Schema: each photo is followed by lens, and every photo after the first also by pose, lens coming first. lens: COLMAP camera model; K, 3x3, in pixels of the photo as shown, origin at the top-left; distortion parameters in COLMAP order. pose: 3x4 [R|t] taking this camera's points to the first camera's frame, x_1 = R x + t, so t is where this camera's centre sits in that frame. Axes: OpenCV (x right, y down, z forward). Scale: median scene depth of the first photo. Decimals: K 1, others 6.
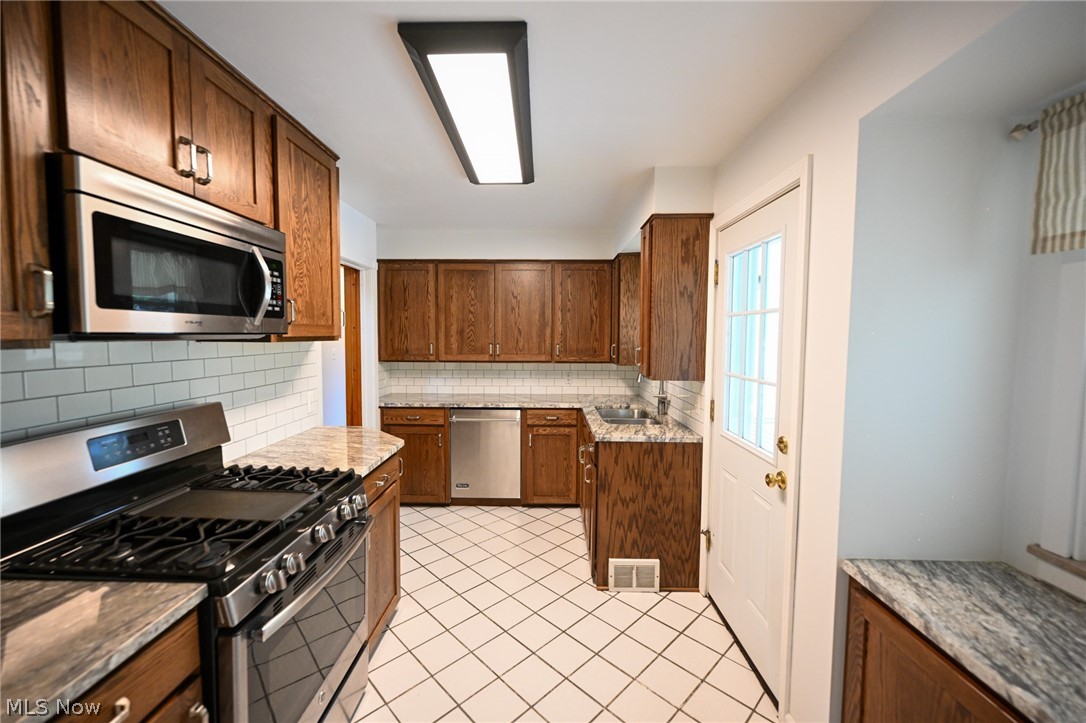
lens RADIAL K [[442.9, 0, 540.5], [0, 442.9, 358.0], [0, 0, 1]] dist [0.002243, -0.001064]
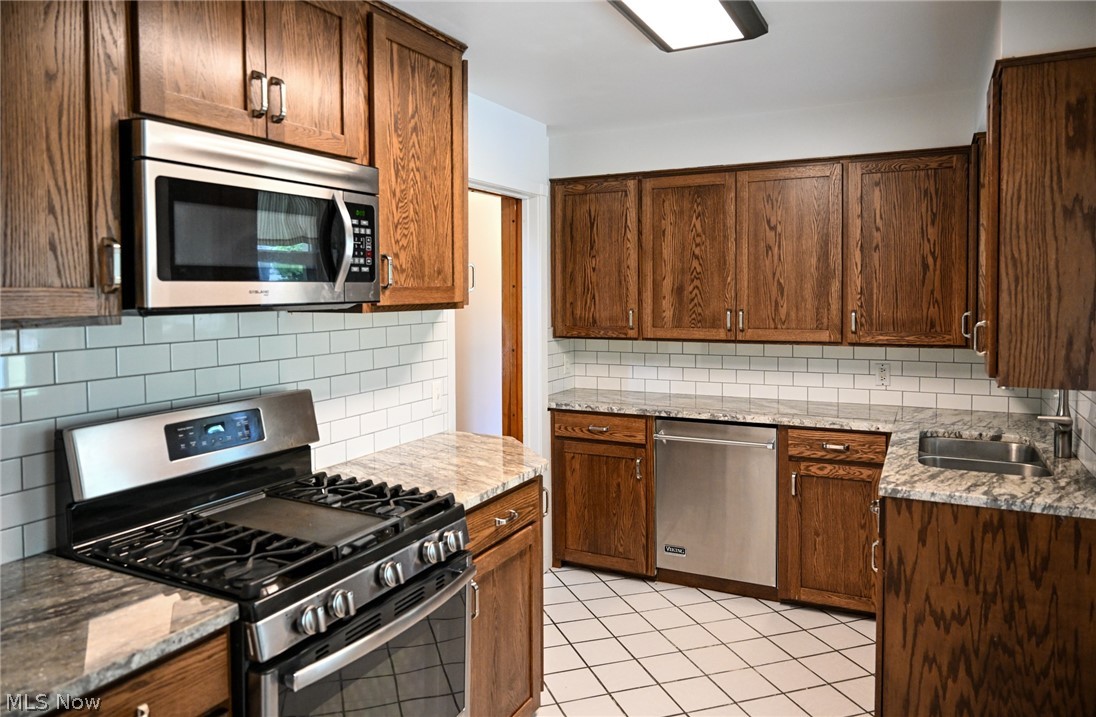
lens RADIAL K [[781.1, 0, 529.3], [0, 781.1, 311.7], [0, 0, 1]] dist [0.001232, -0.000759]
pose [[0.891854, 0.001655, -0.452321, 0.216654], [-0.011728, 0.999742, -0.019466, -0.013740], [0.452171, 0.022666, 0.891643, -0.048014]]
